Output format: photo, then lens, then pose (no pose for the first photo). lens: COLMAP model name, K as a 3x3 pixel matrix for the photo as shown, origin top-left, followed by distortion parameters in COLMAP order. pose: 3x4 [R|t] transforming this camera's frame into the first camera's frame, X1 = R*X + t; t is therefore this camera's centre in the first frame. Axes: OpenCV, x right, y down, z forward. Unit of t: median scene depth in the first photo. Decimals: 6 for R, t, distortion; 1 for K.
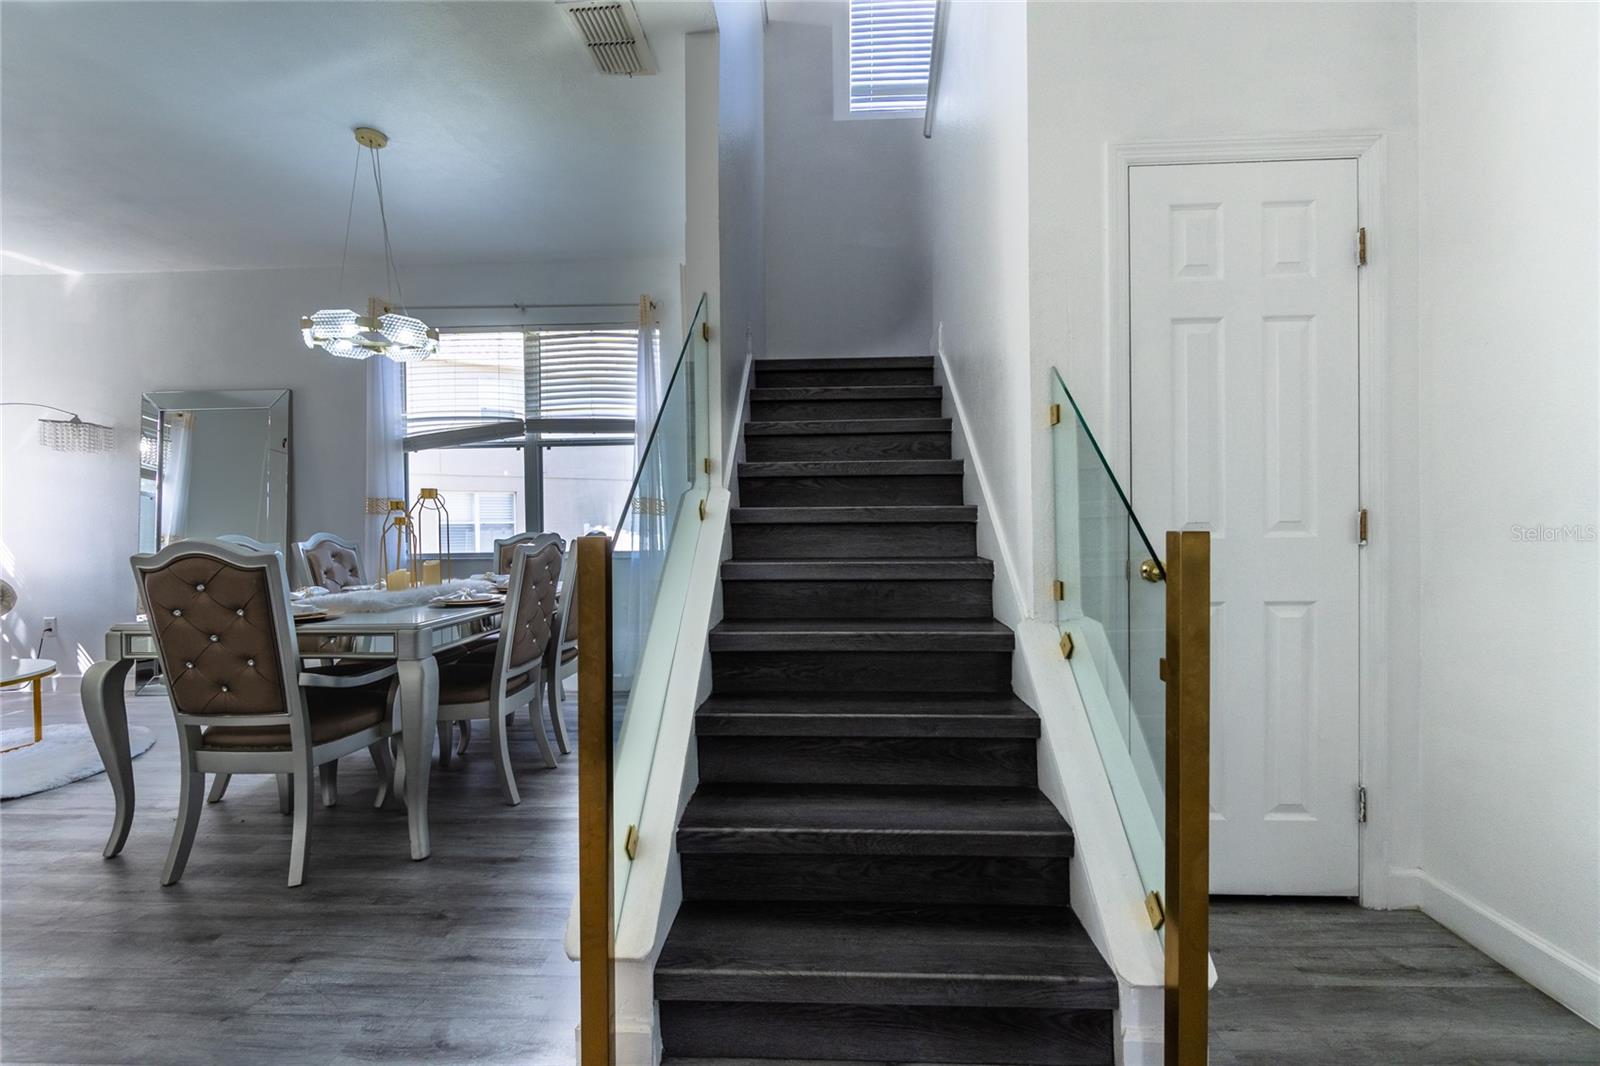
lens RADIAL K [[693.0, 0, 800.0], [0, 693.0, 533.0], [0, 0, 1]] dist [-0.001446, 0.000326]
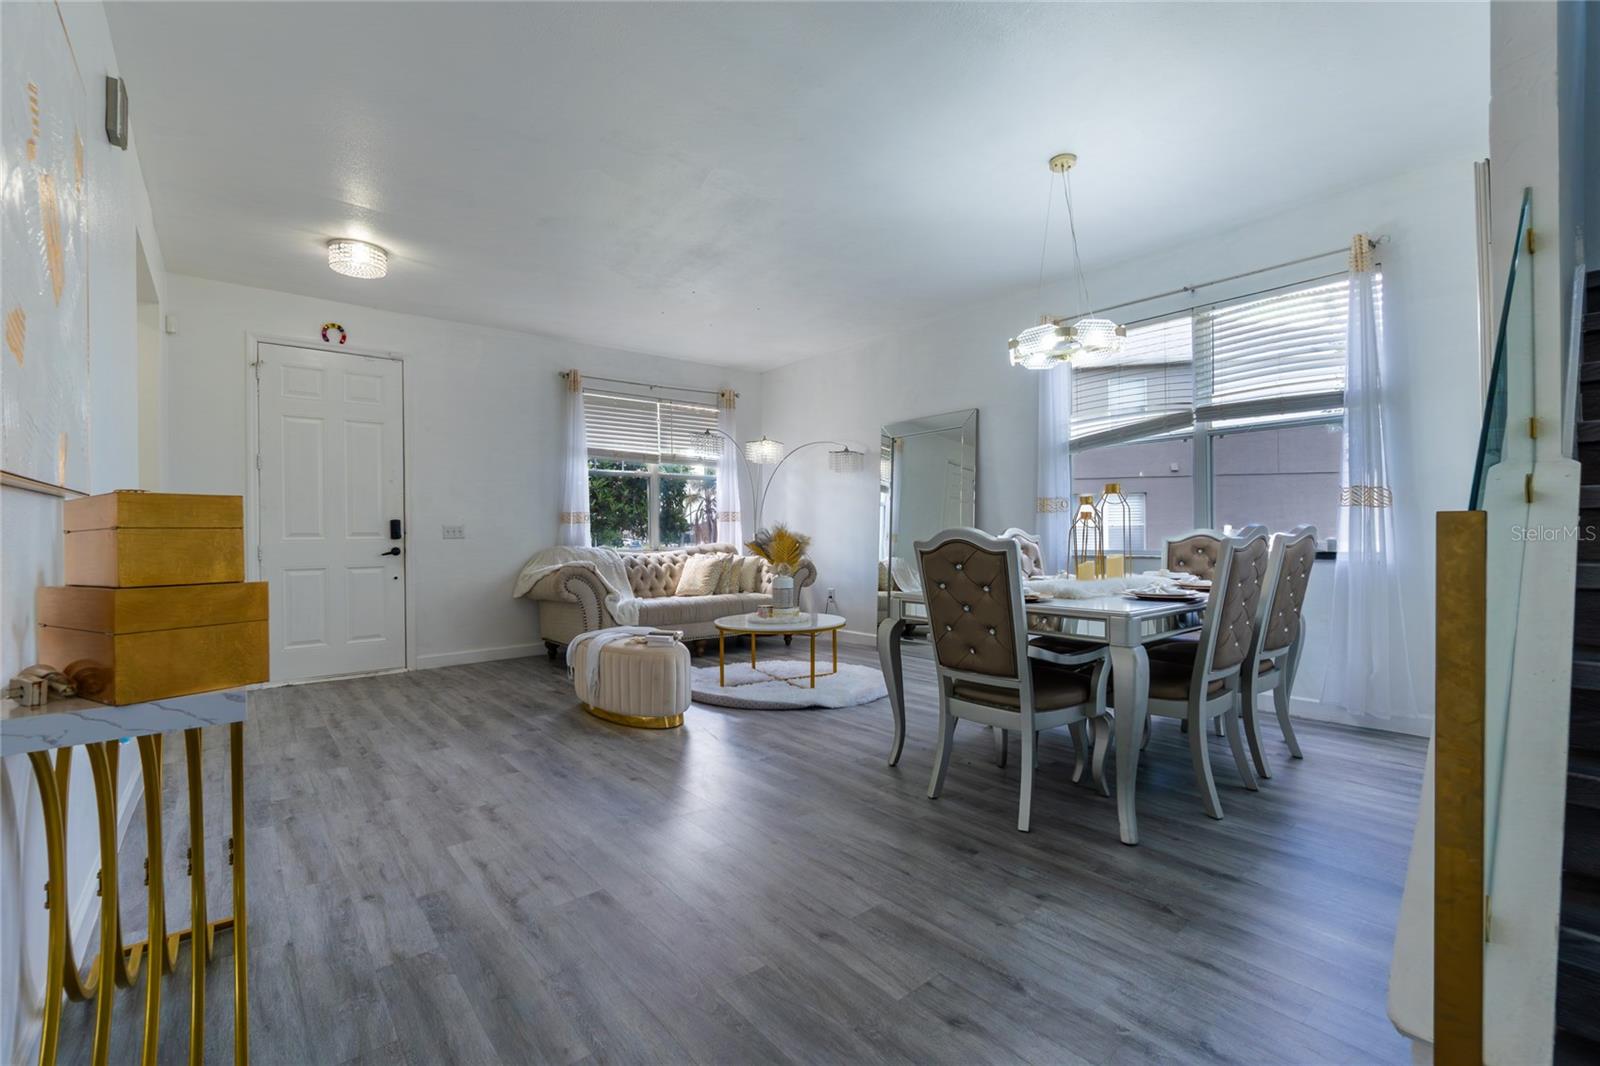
lens RADIAL K [[695.8, 0, 800.0], [0, 695.8, 533.0], [0, 0, 1]] dist [-0.002353, -0.000315]
pose [[0.668880, 0.003761, -0.743361, -0.112543], [-0.007679, 0.999969, -0.001850, 0.019975], [0.743331, 0.006946, 0.668888, -0.042810]]
